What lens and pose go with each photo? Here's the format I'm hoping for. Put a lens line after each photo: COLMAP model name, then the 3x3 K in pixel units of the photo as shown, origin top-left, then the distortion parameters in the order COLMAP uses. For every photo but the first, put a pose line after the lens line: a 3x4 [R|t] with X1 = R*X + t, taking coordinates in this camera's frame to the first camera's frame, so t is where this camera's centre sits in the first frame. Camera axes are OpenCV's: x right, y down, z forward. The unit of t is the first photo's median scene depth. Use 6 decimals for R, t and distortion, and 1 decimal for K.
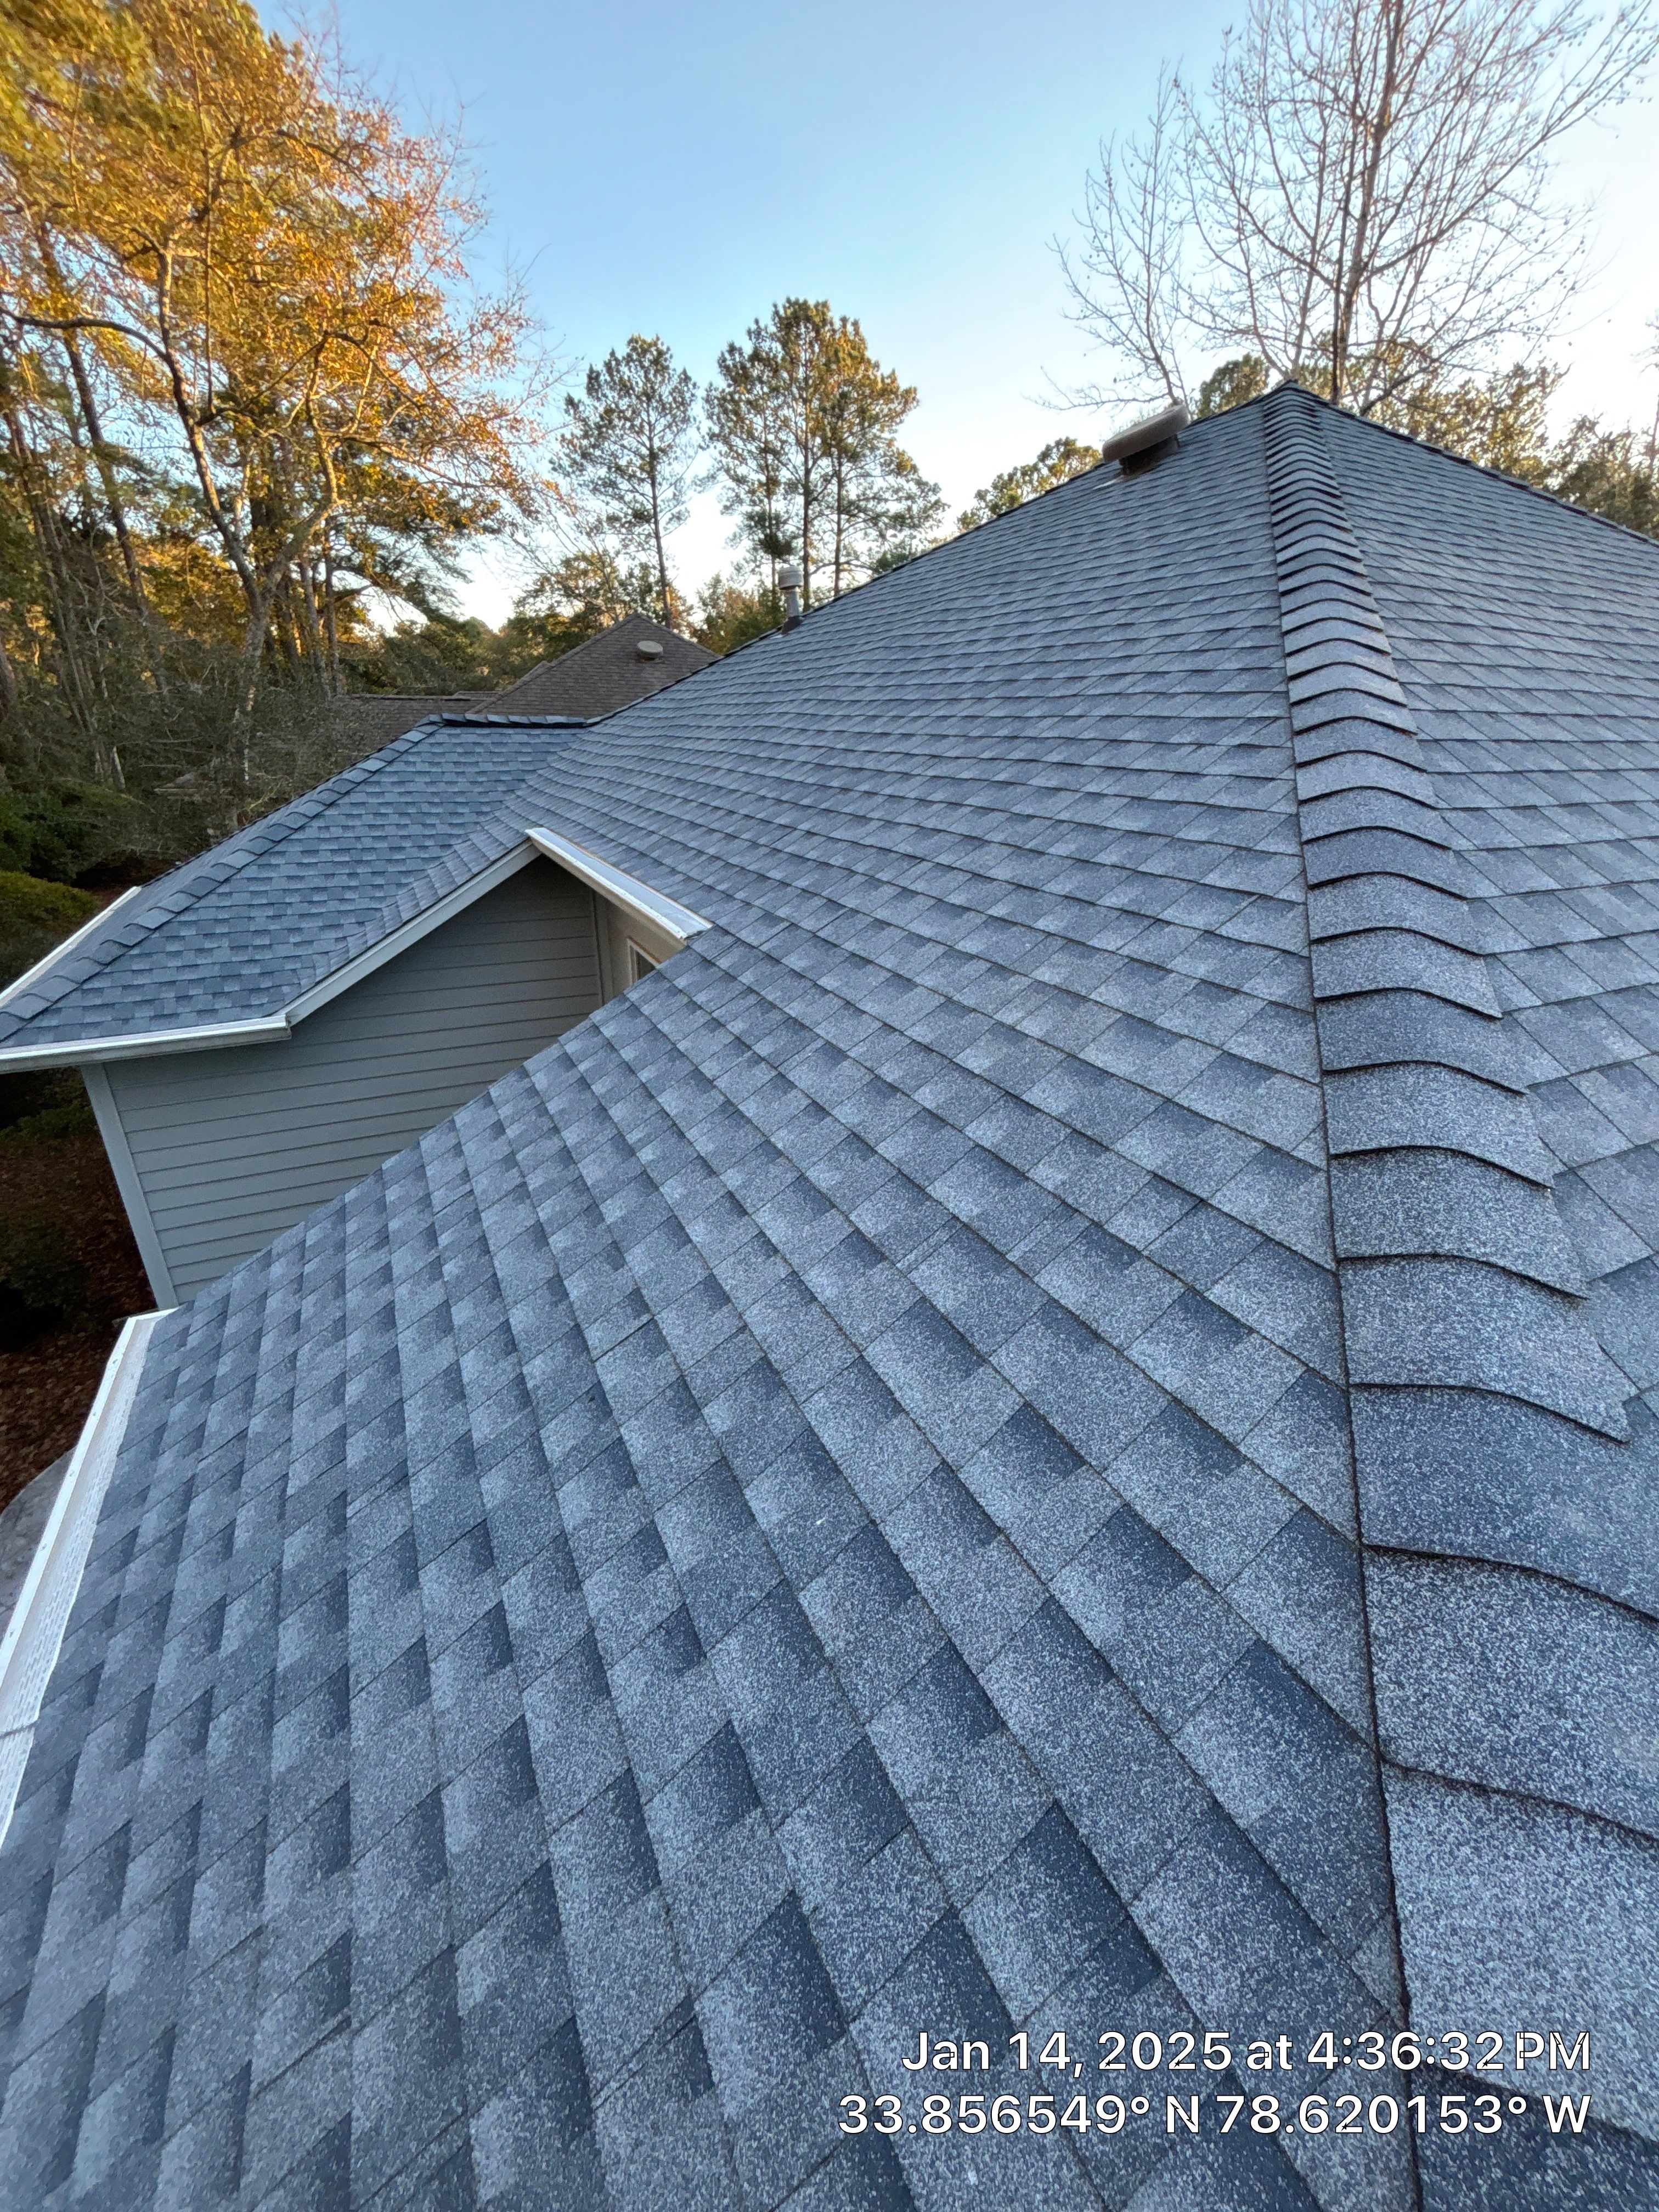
lens RADIAL K [[898.8, 0, 839.3], [0, 898.8, 1091.4], [0, 0, 1]] dist [-0.000400, 0.000127]
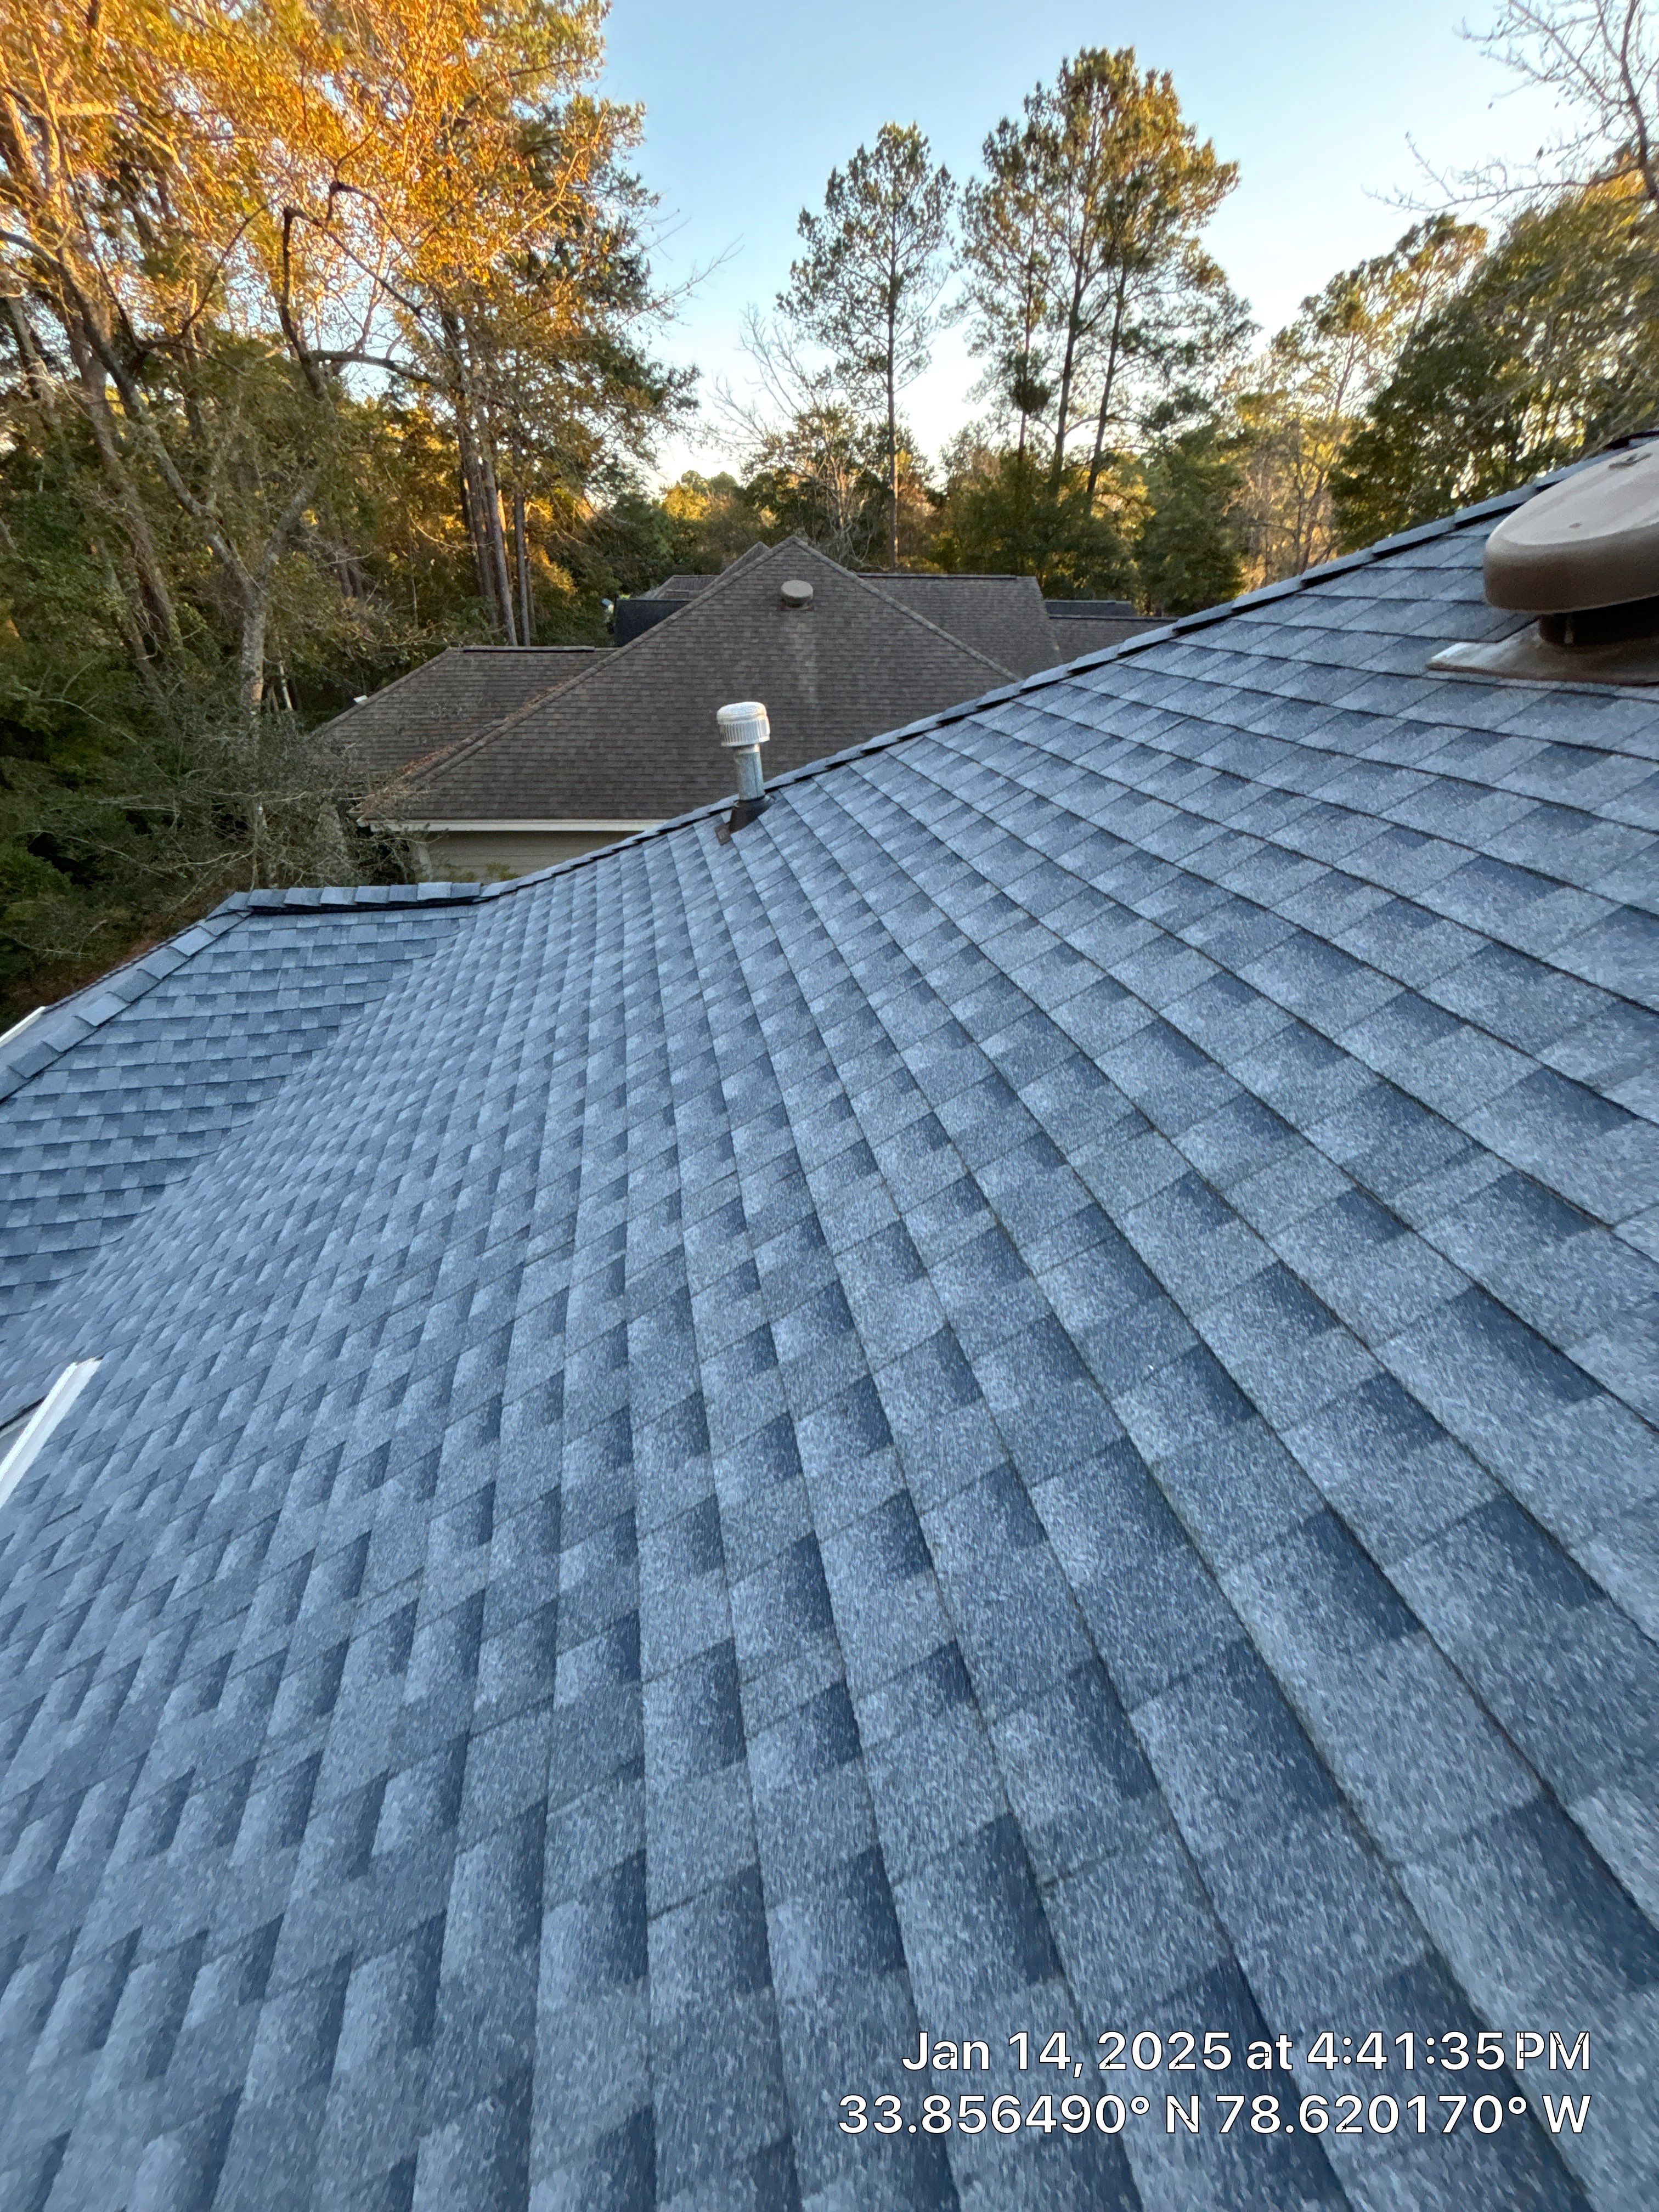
lens RADIAL K [[882.4, 0, 835.4], [0, 882.4, 1118.5], [0, 0, 1]] dist [0.001432, -0.003212]
pose [[0.968016, 0.128422, -0.215530, 0.023770], [-0.093590, 0.981892, 0.164711, -0.088877], [0.232780, -0.139272, 0.962506, 0.103815]]
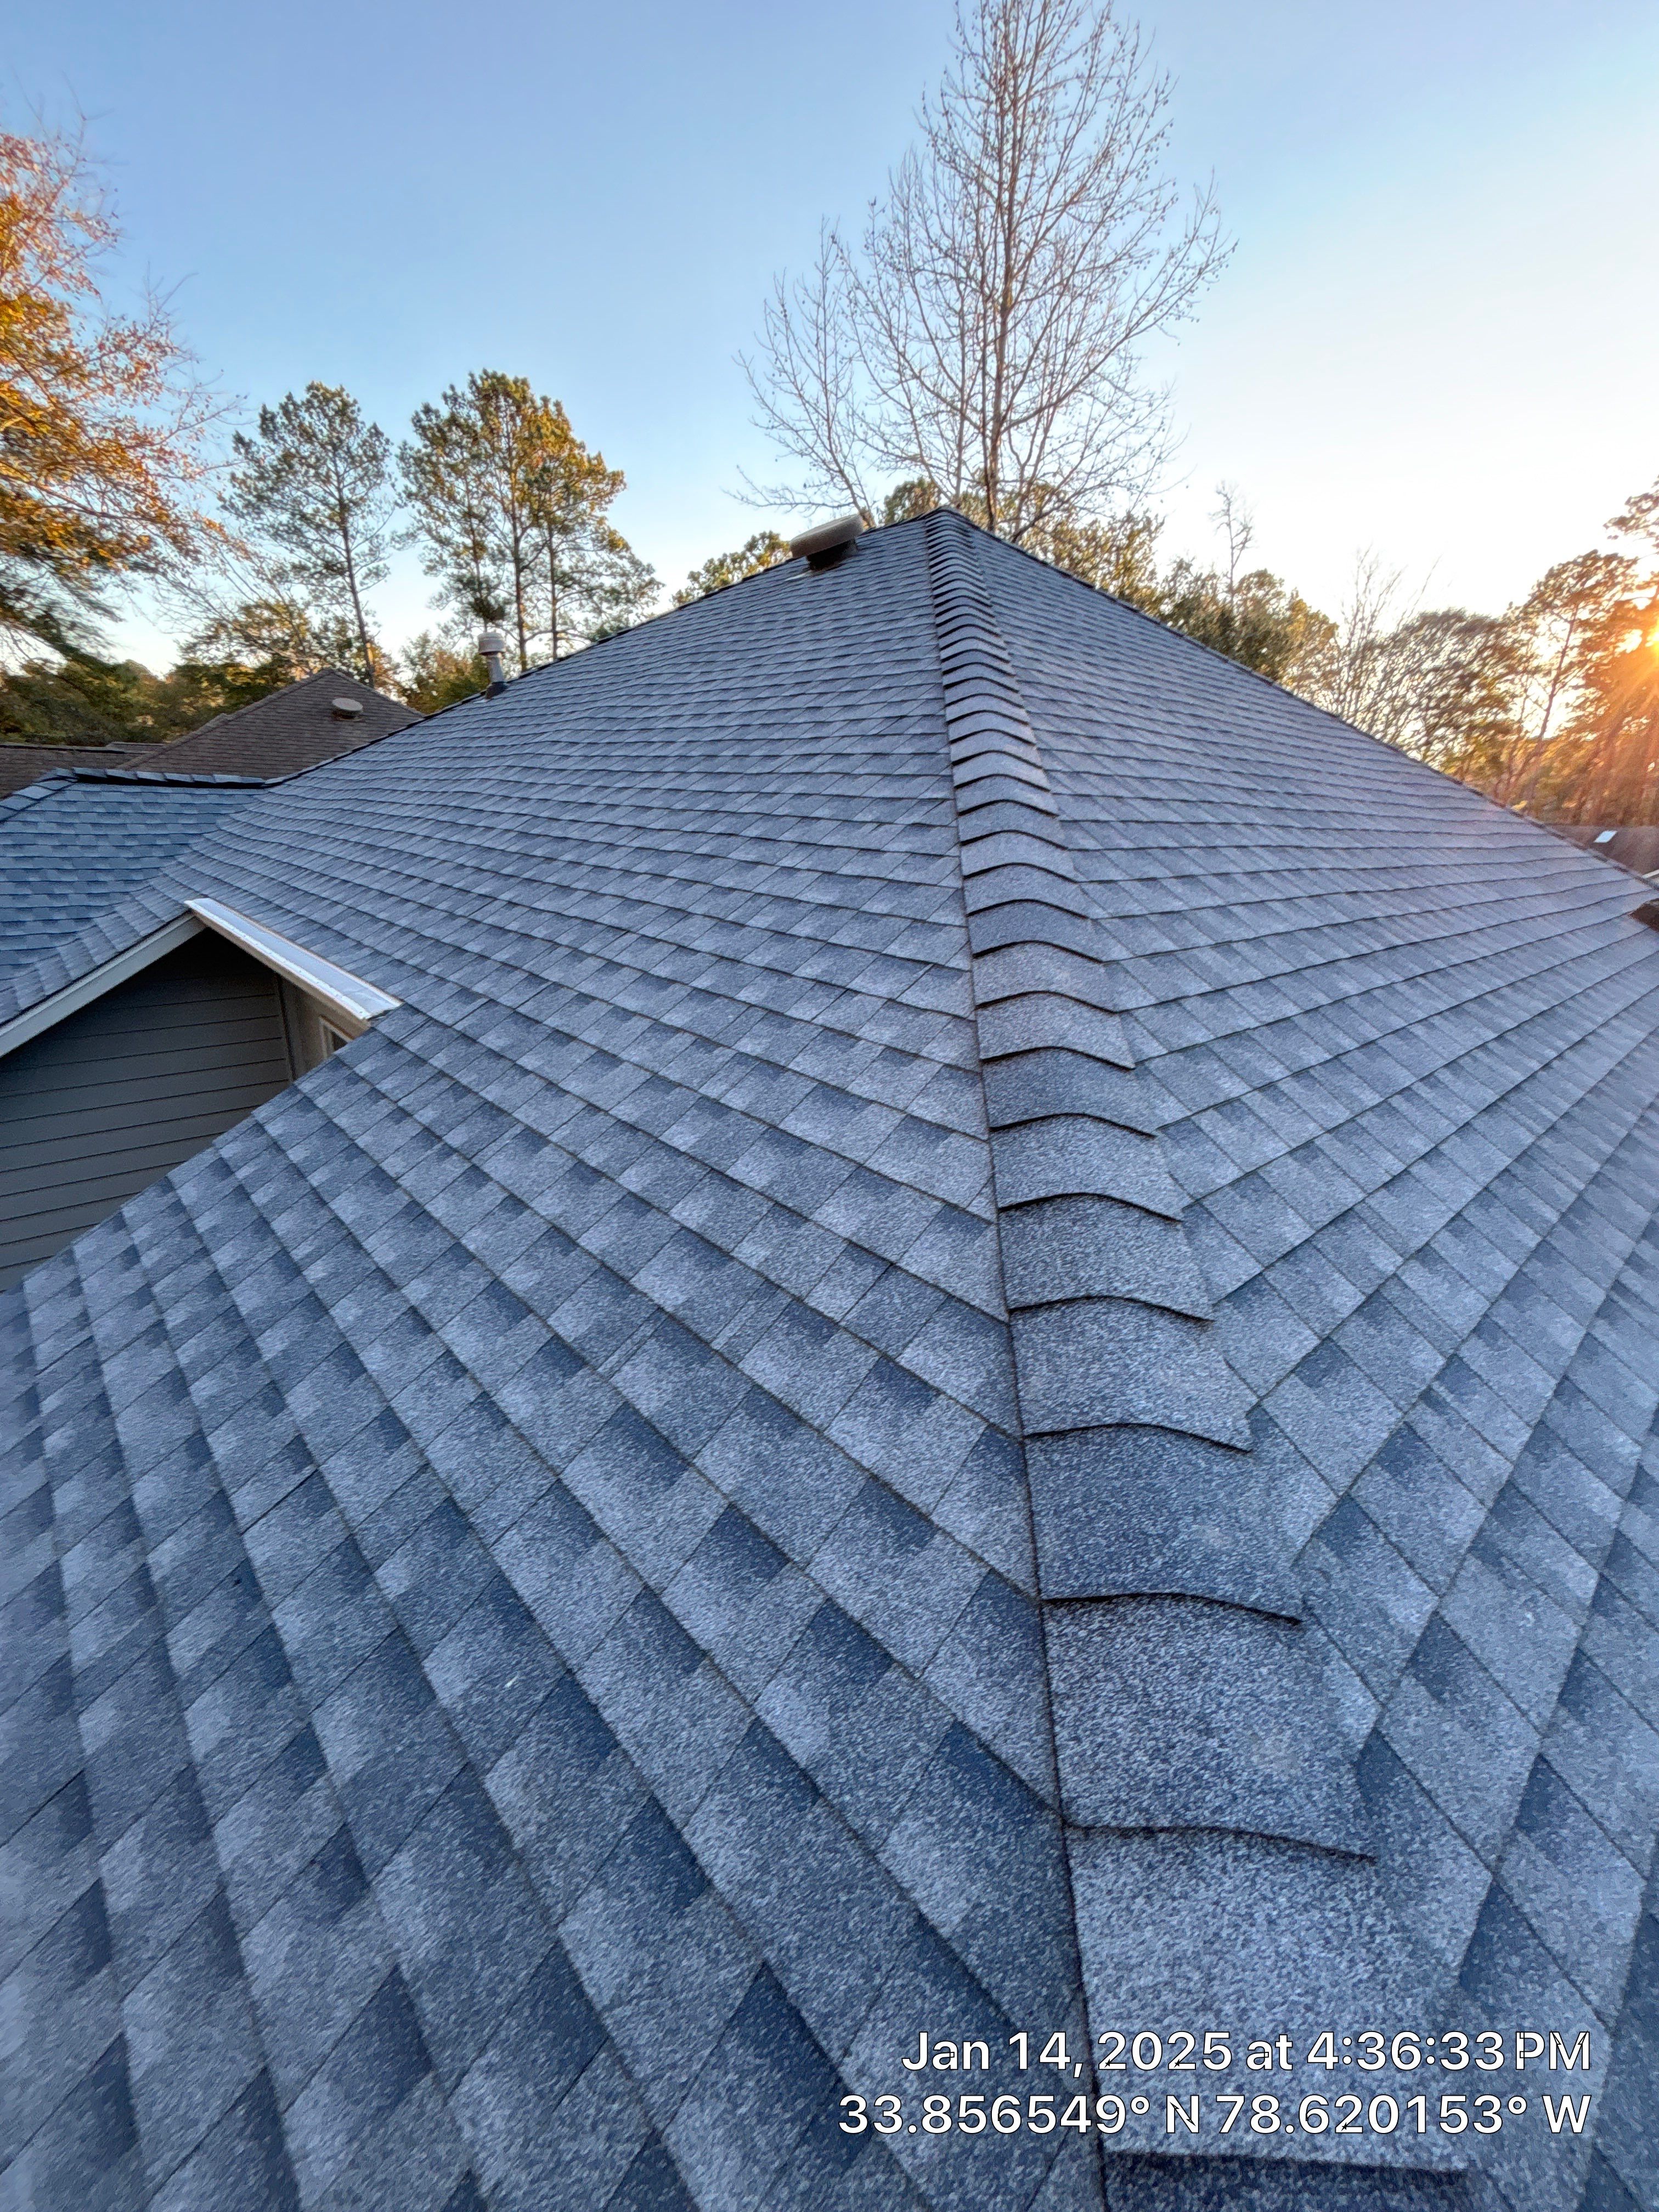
lens RADIAL K [[894.3, 0, 838.4], [0, 894.3, 1094.4], [0, 0, 1]] dist [-0.012759, 0.009801]
pose [[0.961370, -0.066839, 0.267022, 0.003557], [0.082928, 0.995329, -0.049425, -0.001088], [-0.262471, 0.069659, 0.962422, 0.001153]]
